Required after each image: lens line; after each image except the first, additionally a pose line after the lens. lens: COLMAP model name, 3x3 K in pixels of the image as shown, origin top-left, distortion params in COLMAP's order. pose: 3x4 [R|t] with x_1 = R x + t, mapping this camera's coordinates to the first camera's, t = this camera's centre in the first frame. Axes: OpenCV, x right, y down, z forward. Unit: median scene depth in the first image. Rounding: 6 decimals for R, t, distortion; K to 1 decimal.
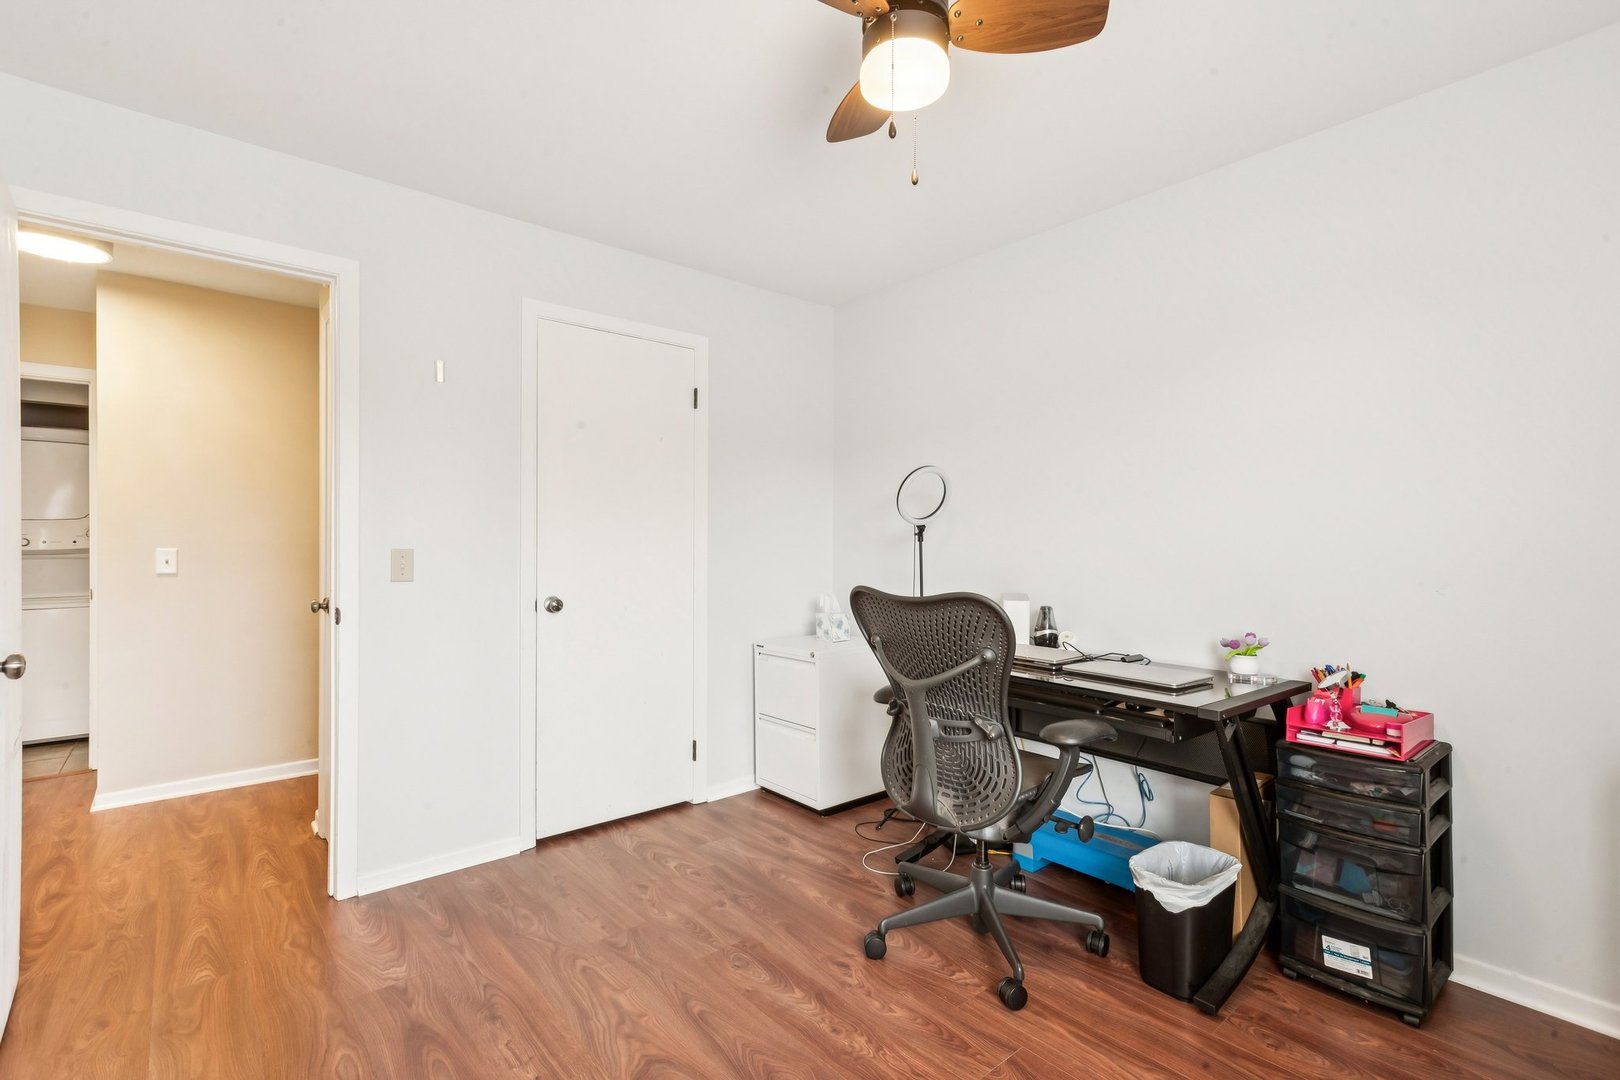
lens RADIAL K [[734.0, 0, 805.6], [0, 734.0, 554.5], [0, 0, 1]] dist [0.009672, -0.002567]
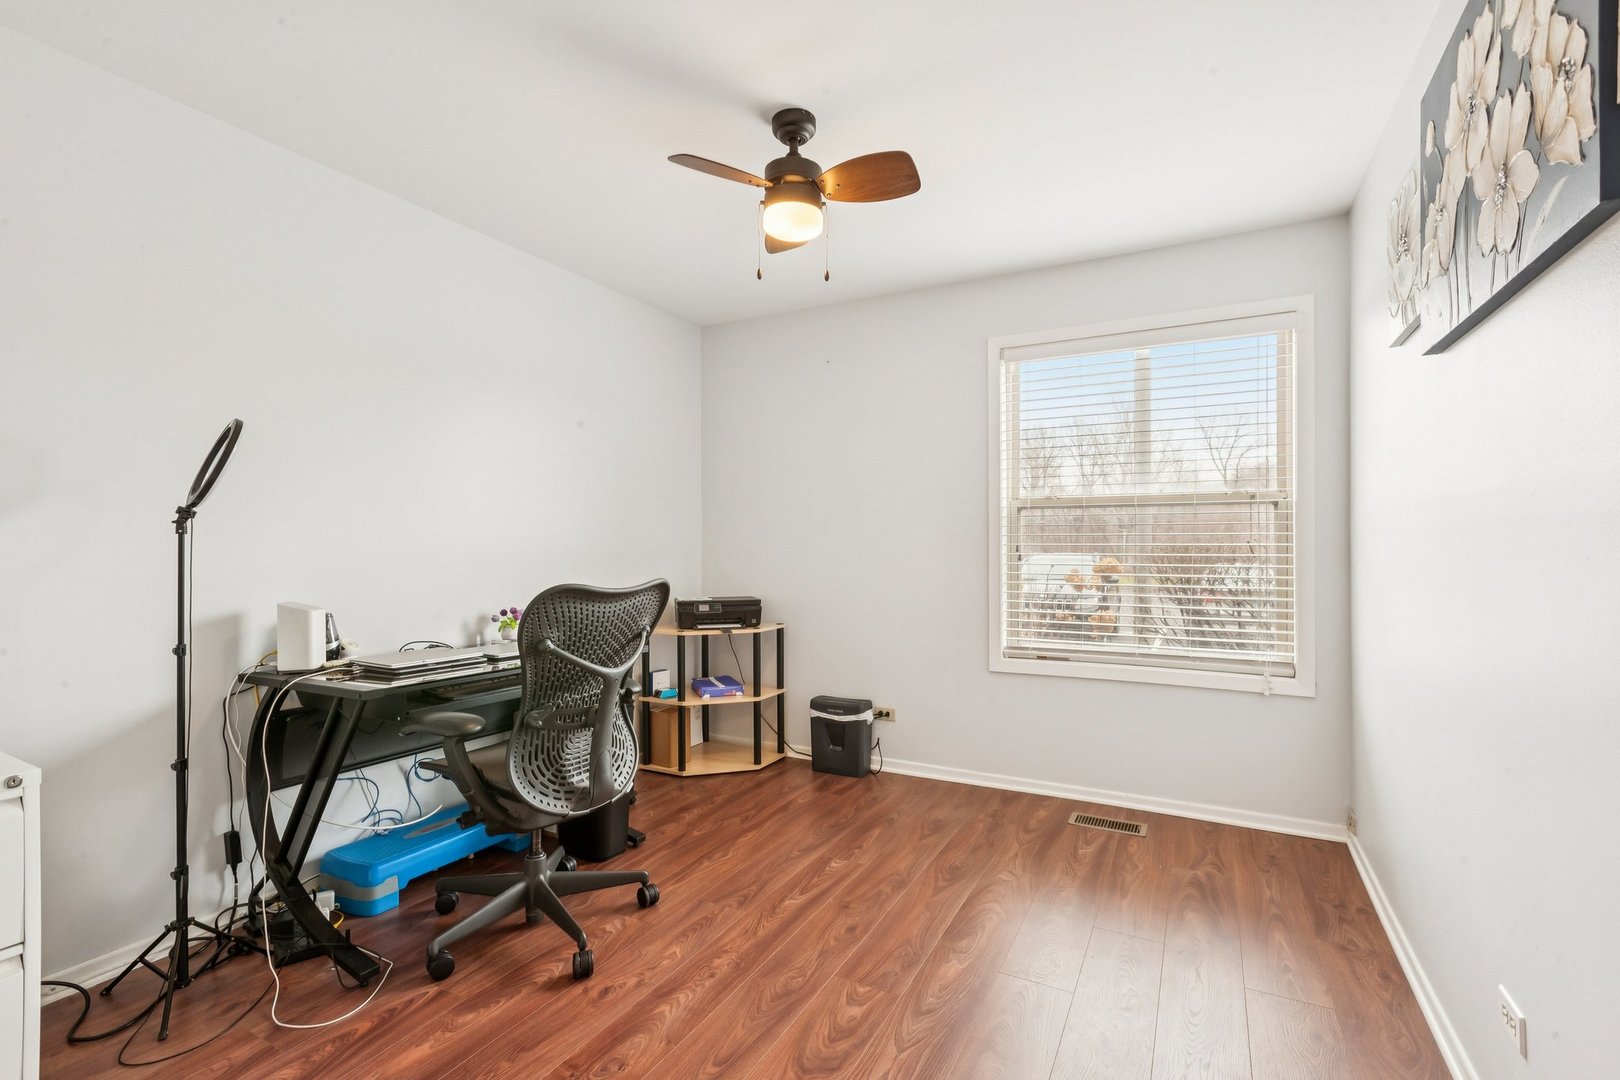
lens RADIAL K [[734.0, 0, 806.4], [0, 734.0, 536.7], [0, 0, 1]] dist [0.009672, -0.002567]
pose [[-0.374976, 0.008563, 0.926995, -0.995347], [-0.001583, 0.999950, -0.009877, -0.017930], [-0.927033, -0.005171, -0.374944, 1.200482]]
